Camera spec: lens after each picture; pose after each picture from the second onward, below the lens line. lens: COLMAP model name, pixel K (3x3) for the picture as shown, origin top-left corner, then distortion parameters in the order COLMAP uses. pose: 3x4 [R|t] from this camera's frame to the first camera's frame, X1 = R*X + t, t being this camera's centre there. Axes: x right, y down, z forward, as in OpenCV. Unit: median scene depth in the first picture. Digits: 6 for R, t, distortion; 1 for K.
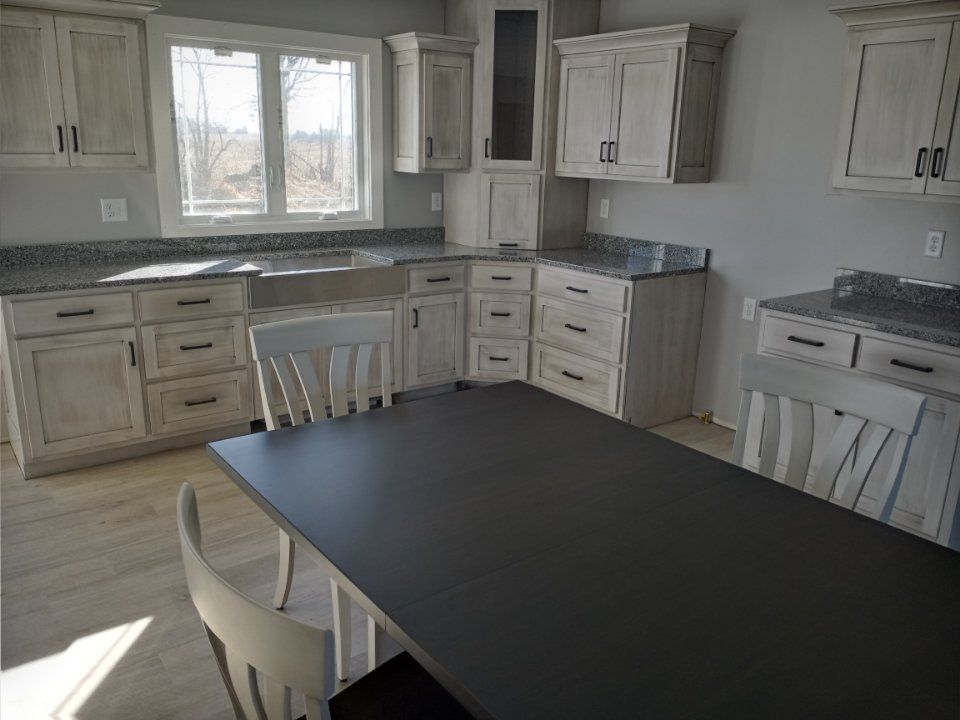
lens RADIAL K [[771.0, 0, 473.6], [0, 771.0, 362.3], [0, 0, 1]] dist [0.048494, -0.102086]
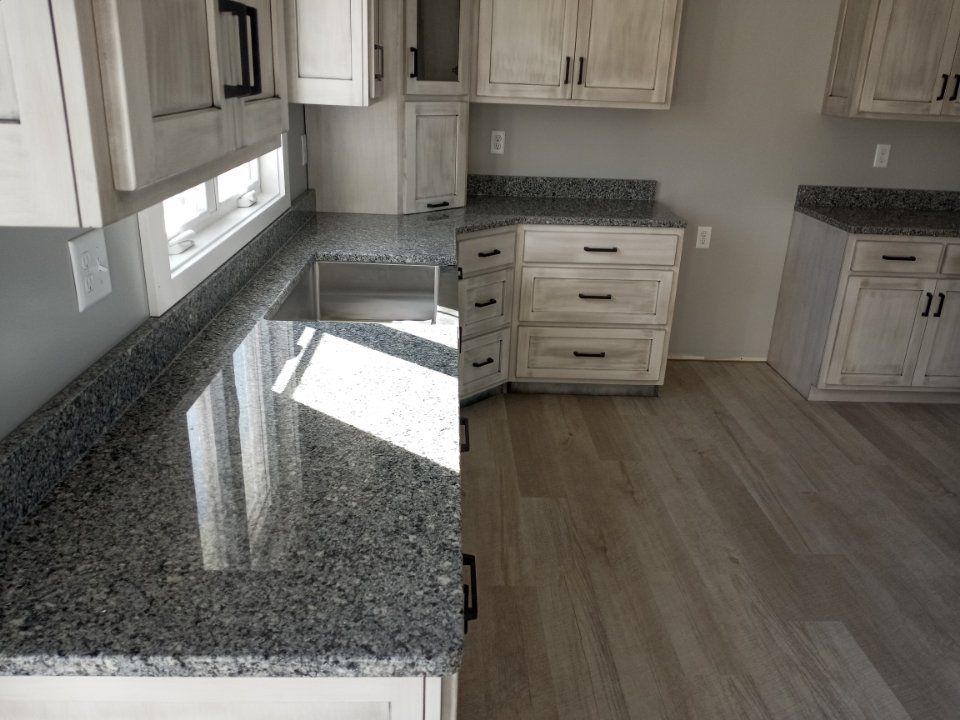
lens RADIAL K [[771.0, 0, 473.6], [0, 771.0, 362.3], [0, 0, 1]] dist [0.048494, -0.102086]
pose [[0.571190, -0.291052, 0.767483, -0.562955], [0.199751, 0.956202, 0.213958, -0.171649], [-0.796142, 0.031095, 0.604310, 0.595183]]
